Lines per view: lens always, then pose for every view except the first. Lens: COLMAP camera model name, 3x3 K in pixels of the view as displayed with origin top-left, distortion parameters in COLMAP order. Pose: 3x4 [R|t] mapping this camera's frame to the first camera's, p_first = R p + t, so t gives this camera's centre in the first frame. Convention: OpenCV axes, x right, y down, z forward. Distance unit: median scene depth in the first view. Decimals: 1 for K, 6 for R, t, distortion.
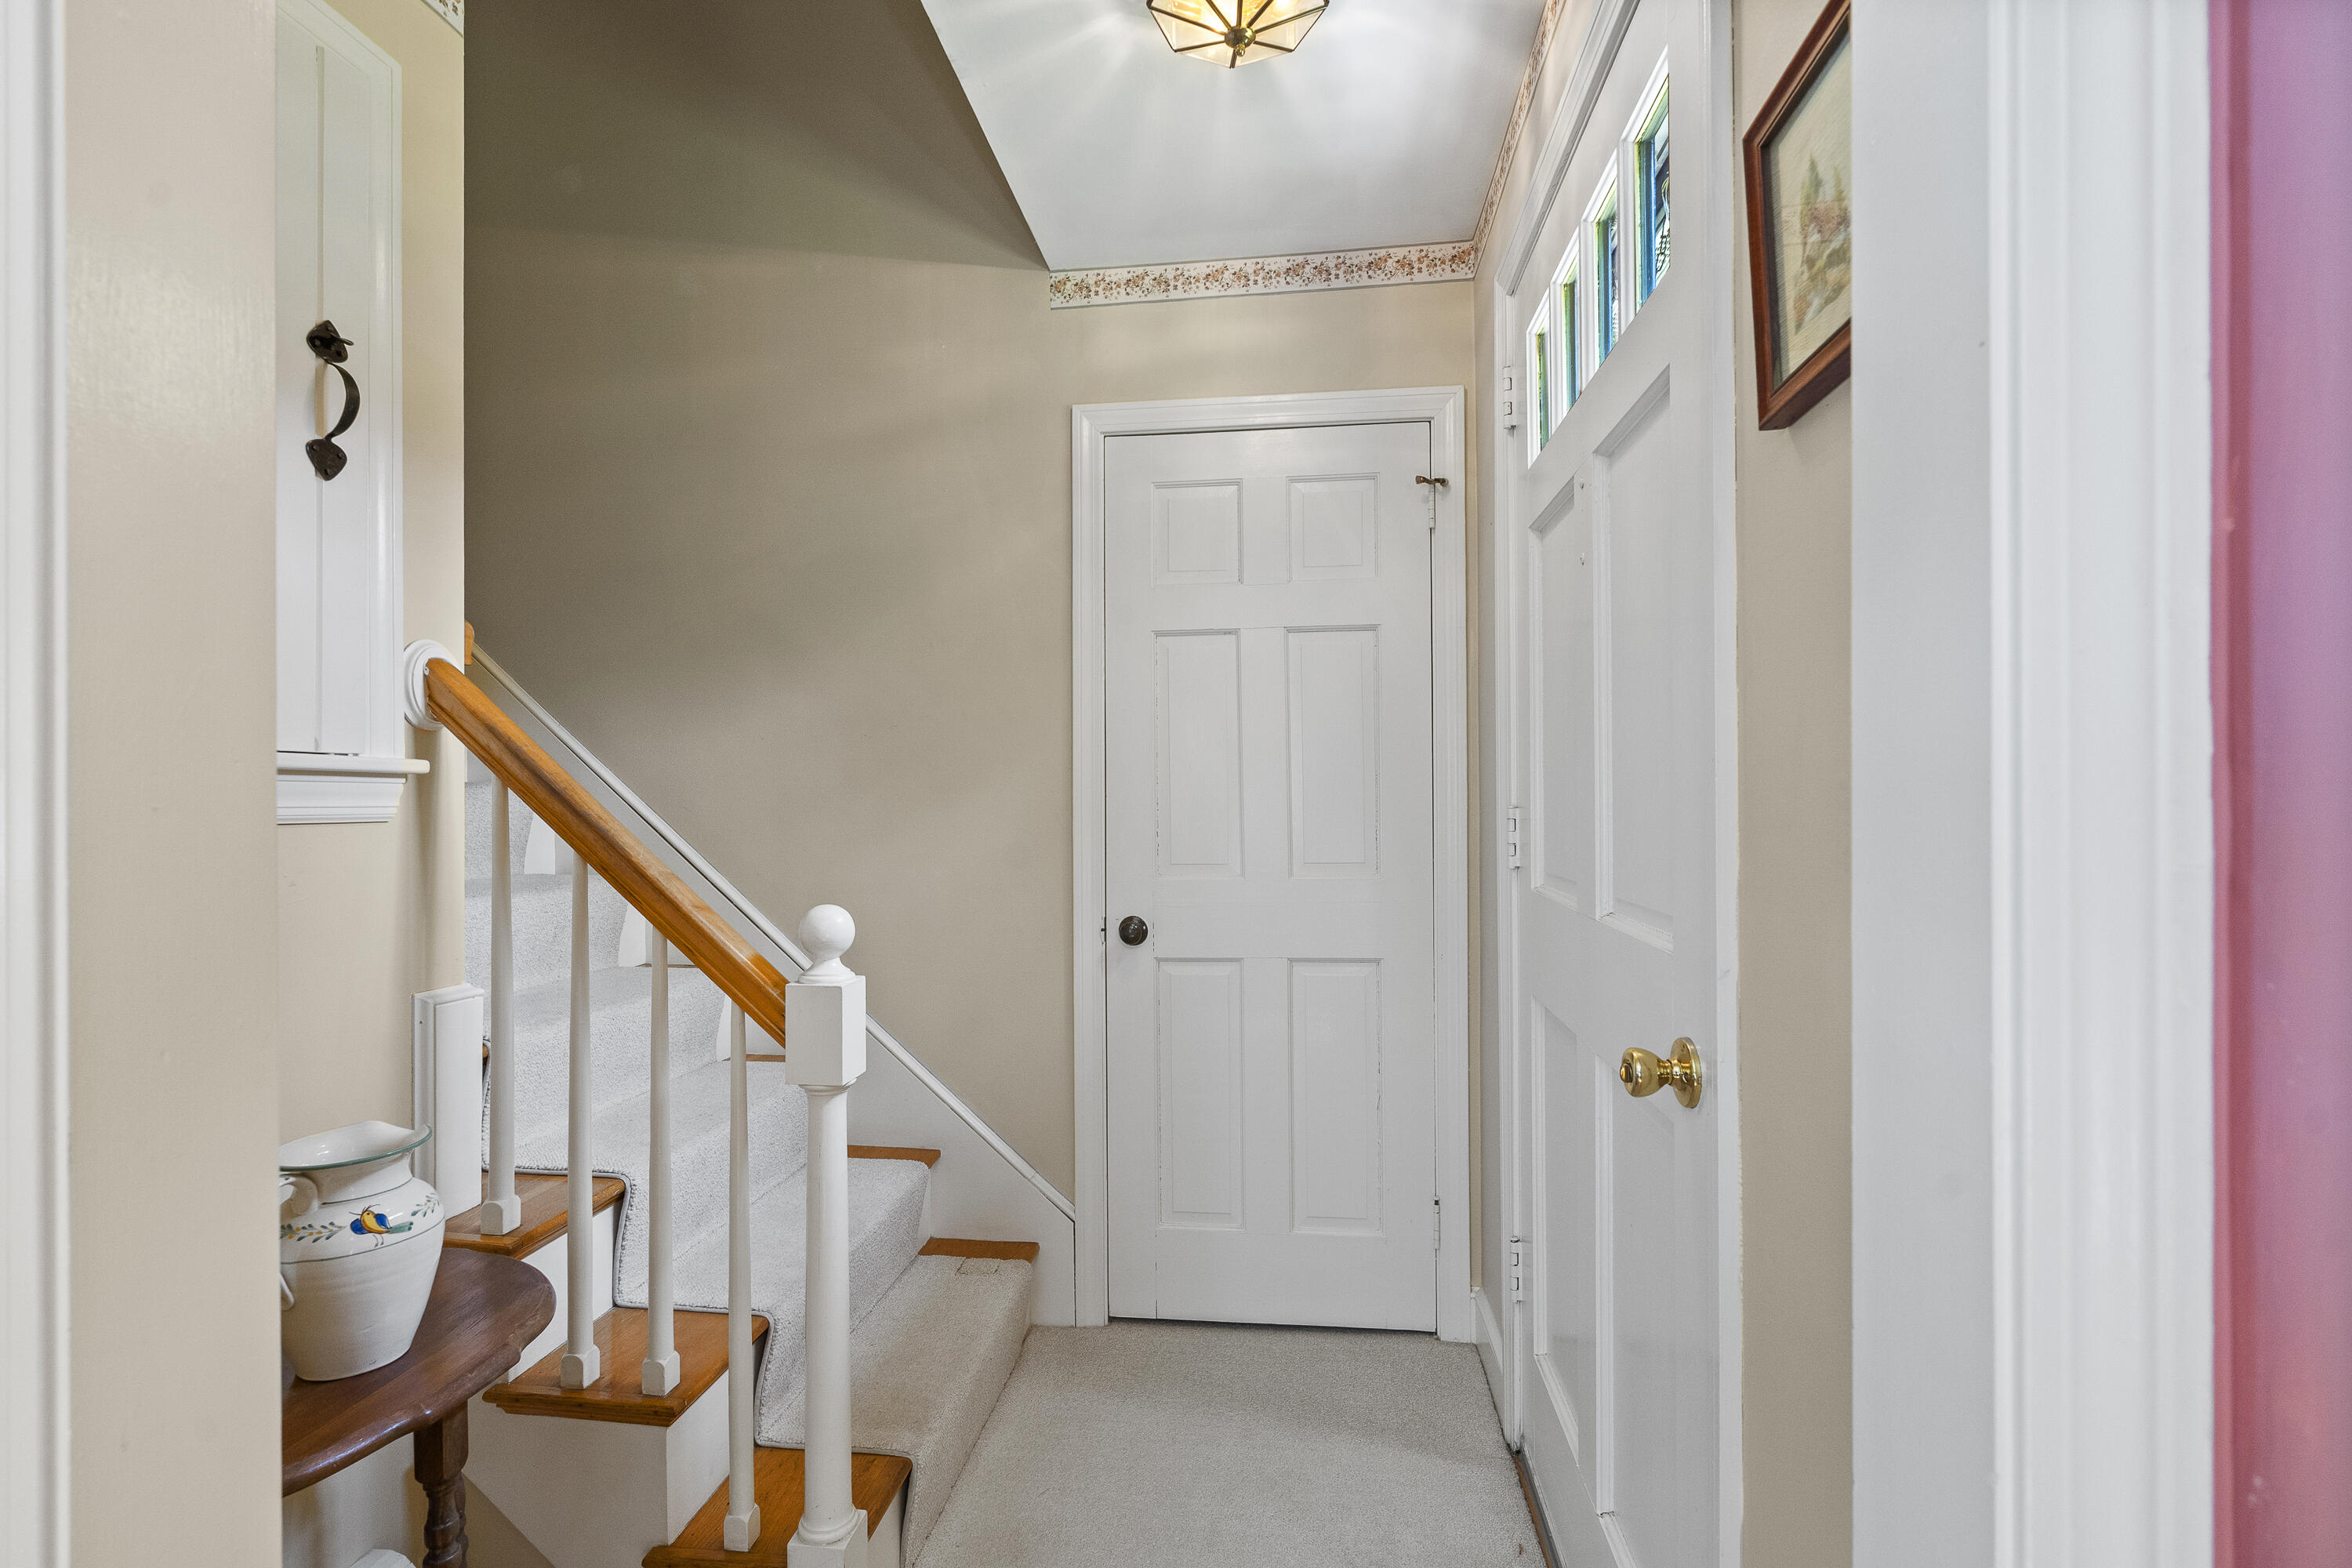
lens RADIAL K [[1088.0, 0, 1174.1], [0, 1088.0, 788.4], [0, 0, 1]] dist [0.001375, 0.000374]
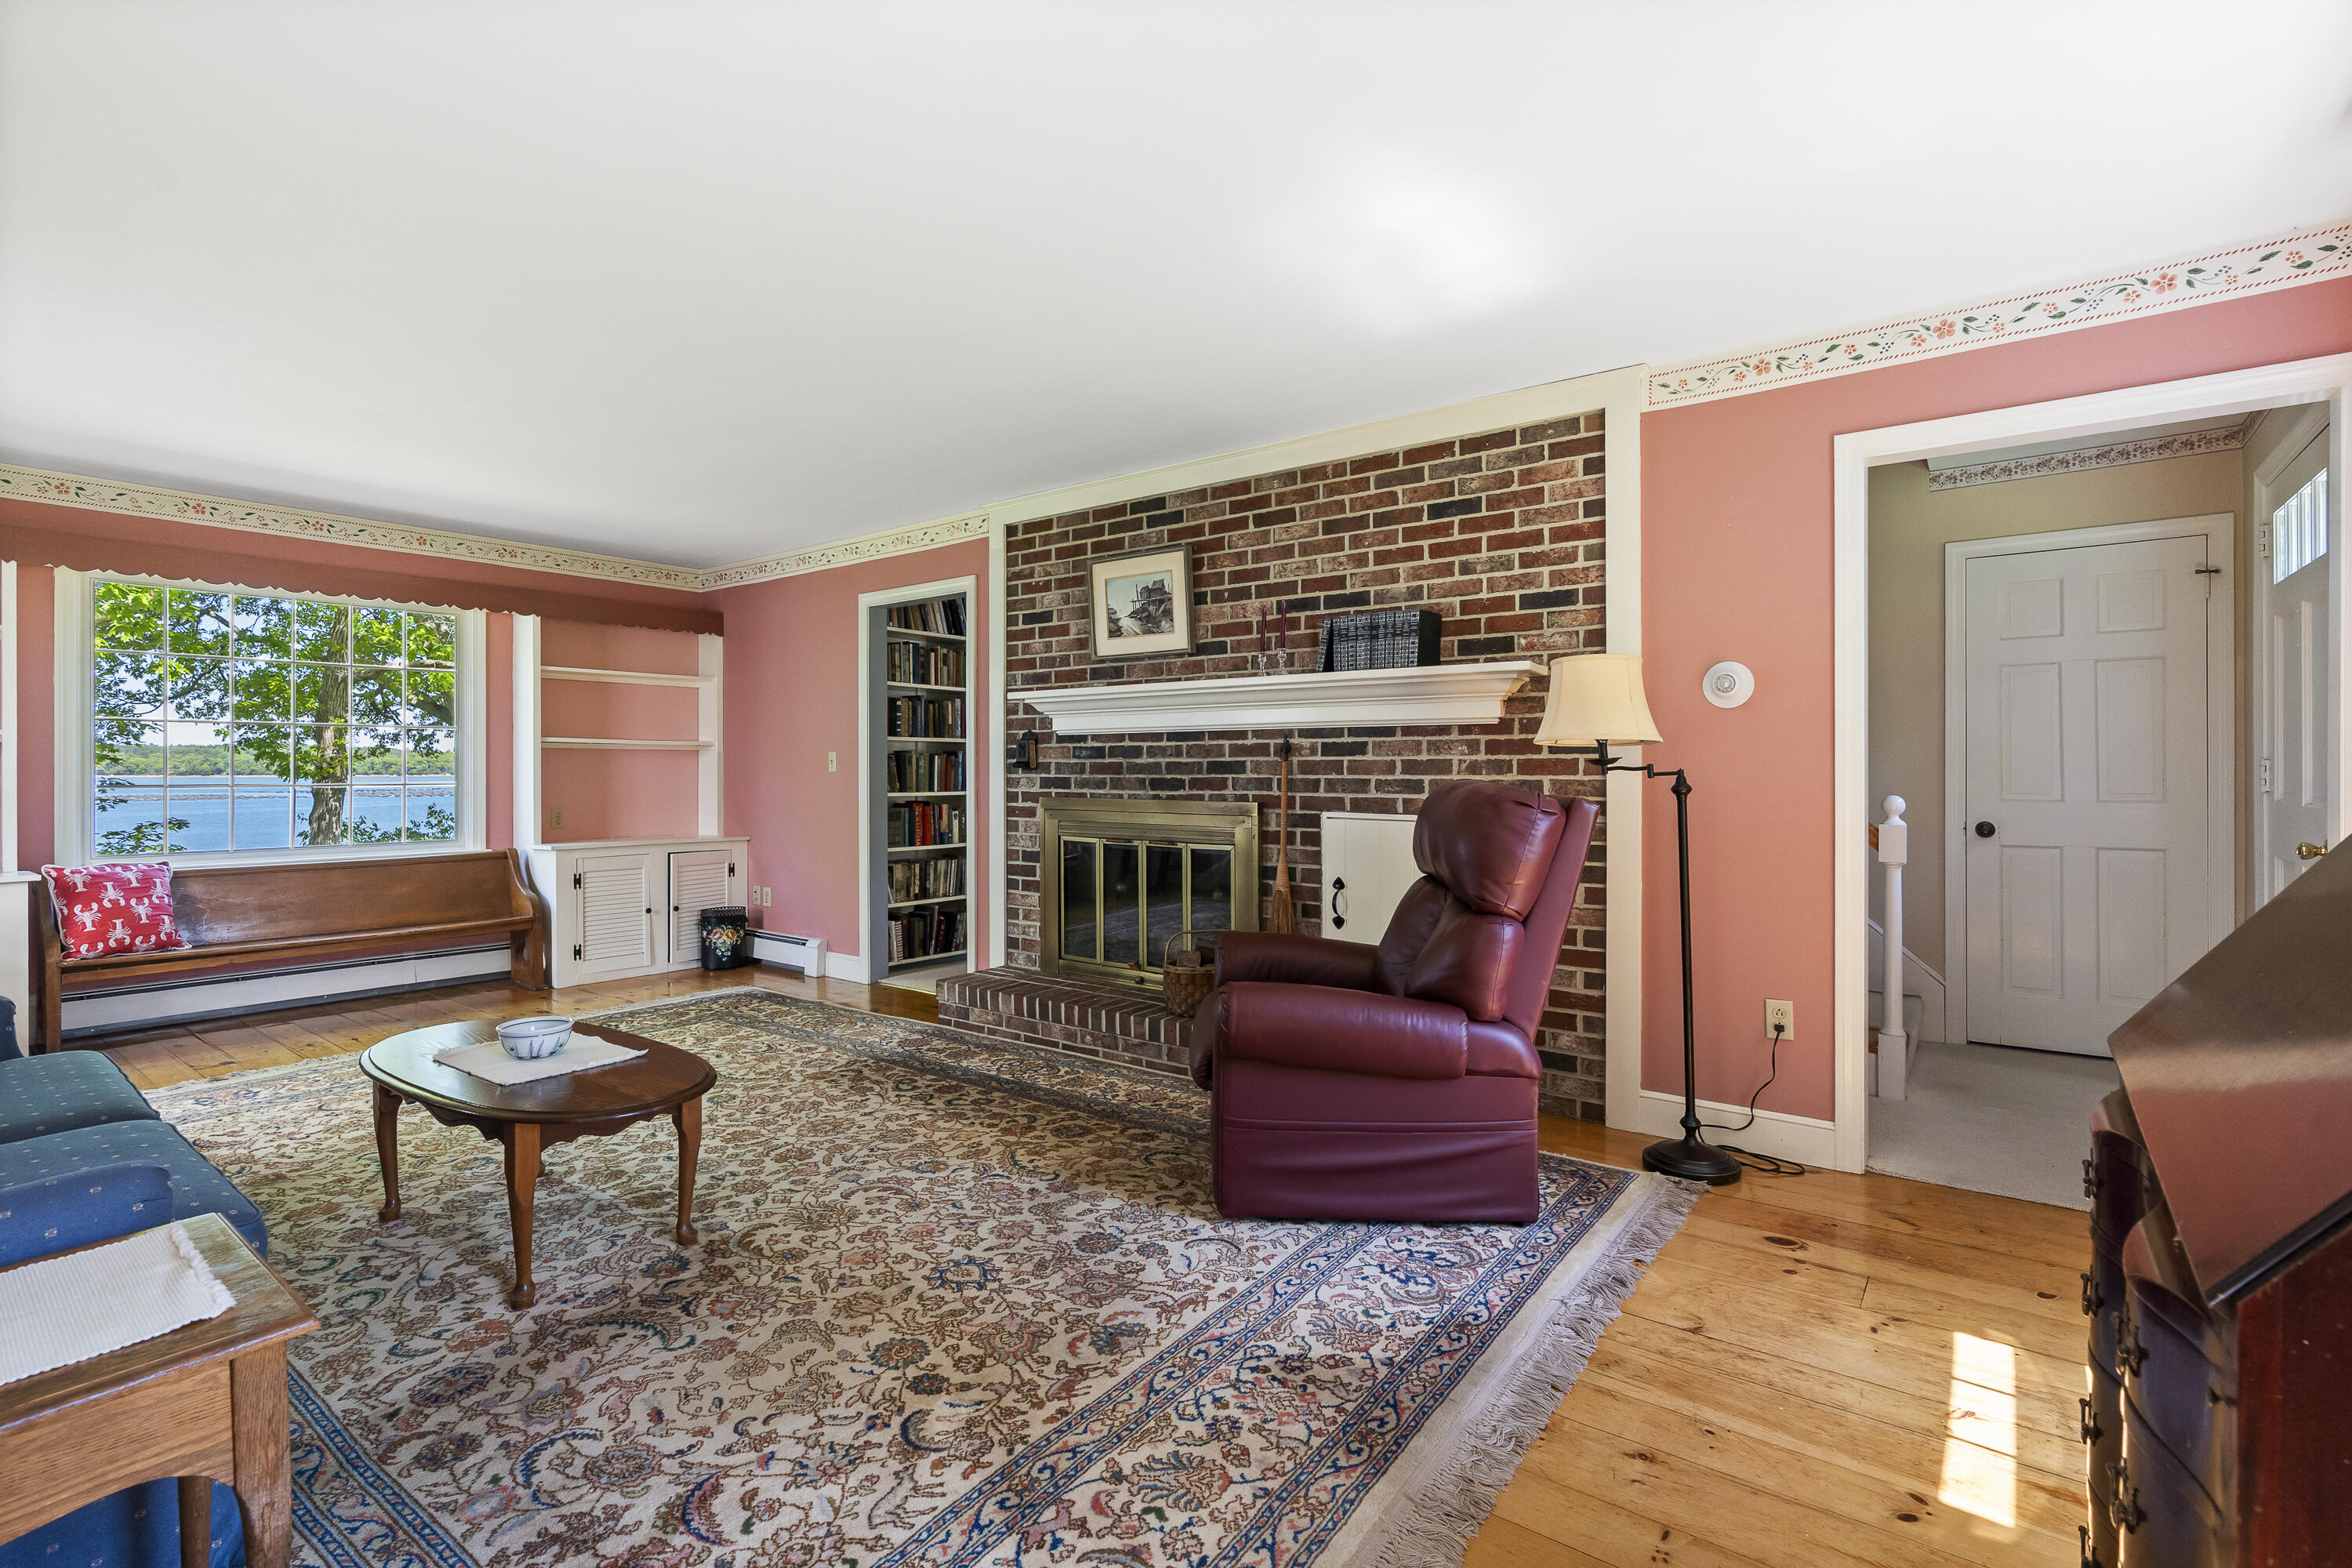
lens RADIAL K [[1088.0, 0, 1170.5], [0, 1088.0, 774.0], [0, 0, 1]] dist [0.001375, 0.000374]
pose [[0.864732, 0.003445, -0.502222, -0.308671], [0.002596, 0.999932, 0.011328, 0.013755], [0.502227, -0.011100, 0.864665, -1.291438]]
